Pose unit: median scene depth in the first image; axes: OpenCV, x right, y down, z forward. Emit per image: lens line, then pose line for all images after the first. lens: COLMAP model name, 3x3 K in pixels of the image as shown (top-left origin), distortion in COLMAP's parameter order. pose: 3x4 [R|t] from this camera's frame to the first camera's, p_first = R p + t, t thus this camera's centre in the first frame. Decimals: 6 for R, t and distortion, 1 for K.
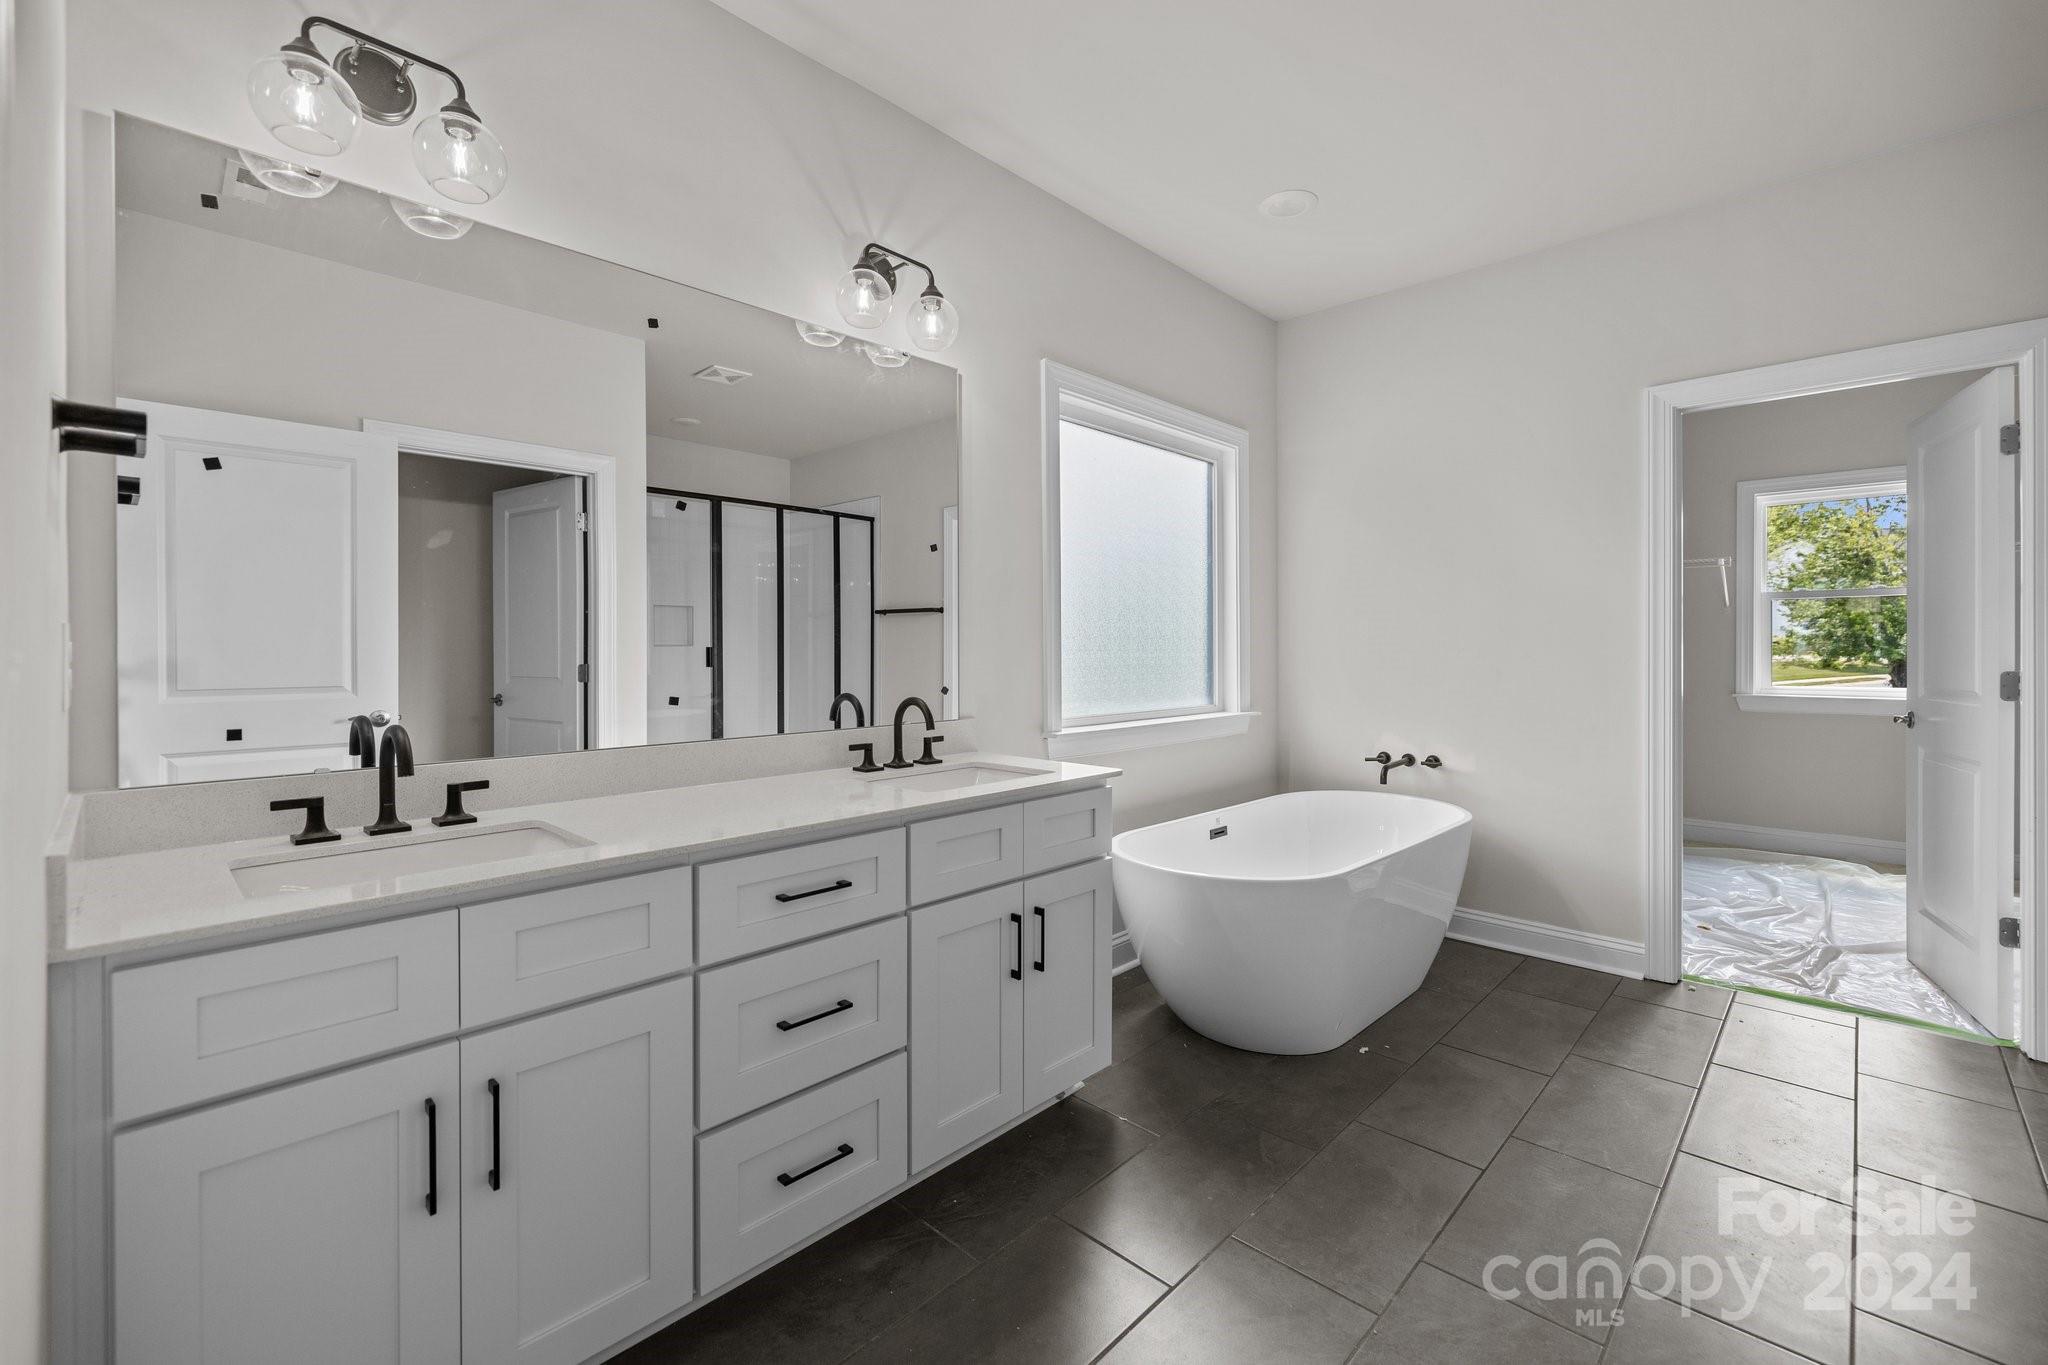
lens RADIAL K [[868.8, 0, 1011.4], [0, 868.8, 651.0], [0, 0, 1]] dist [-0.000319, -0.000185]
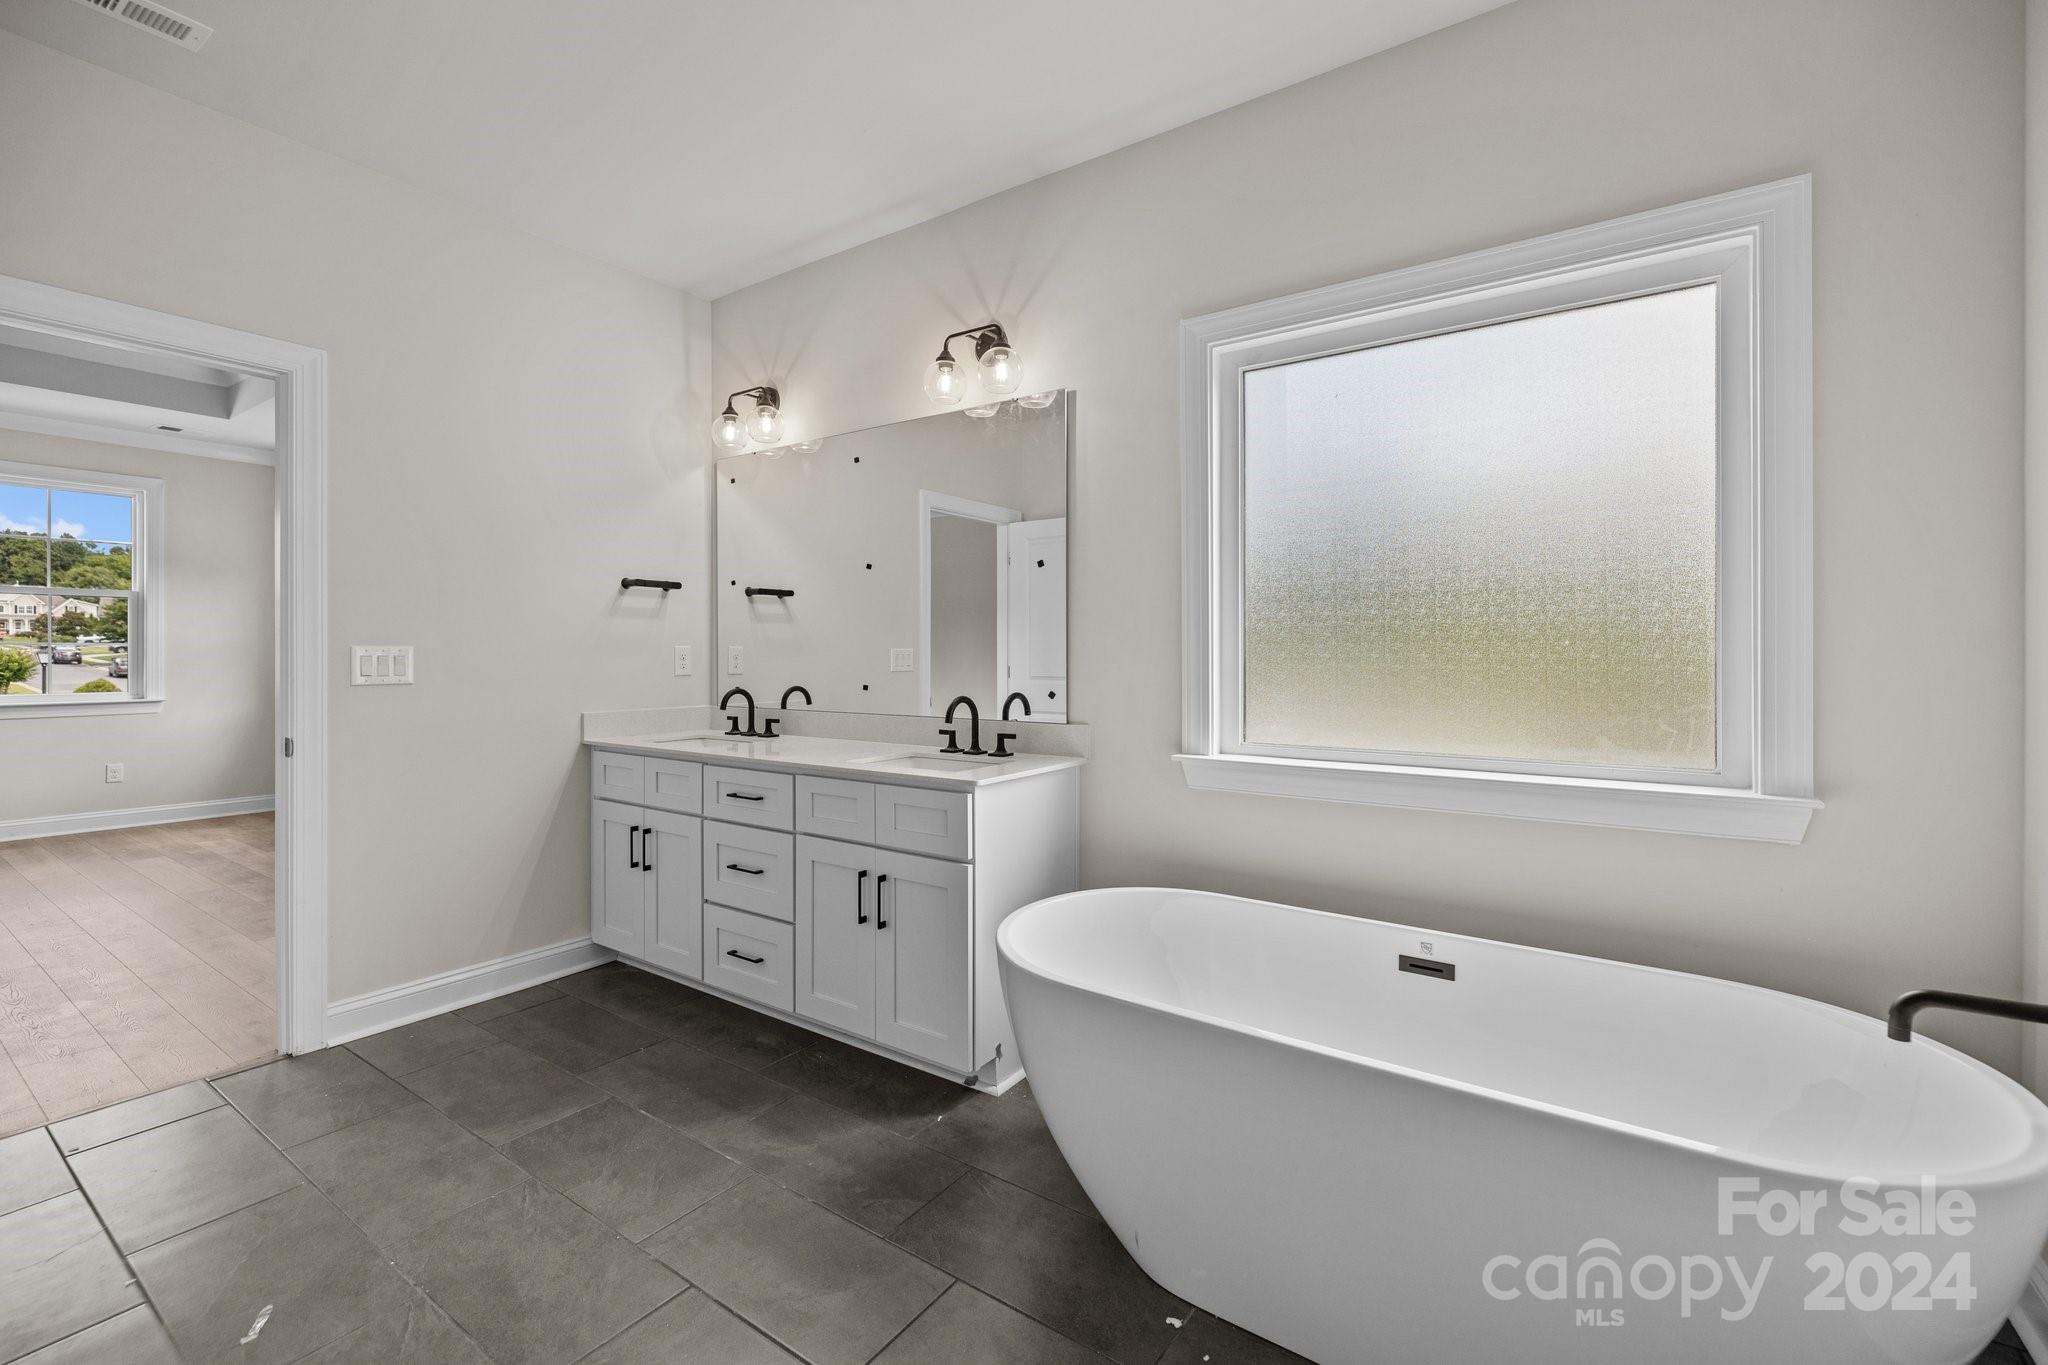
lens RADIAL K [[868.8, 0, 1011.4], [0, 868.8, 651.0], [0, 0, 1]] dist [-0.000319, -0.000185]
pose [[0.153248, 0.000891, -0.988187, 1.199736], [0.001917, 0.999997, 0.001199, -0.011763], [0.988186, -0.002078, 0.153246, 0.969239]]
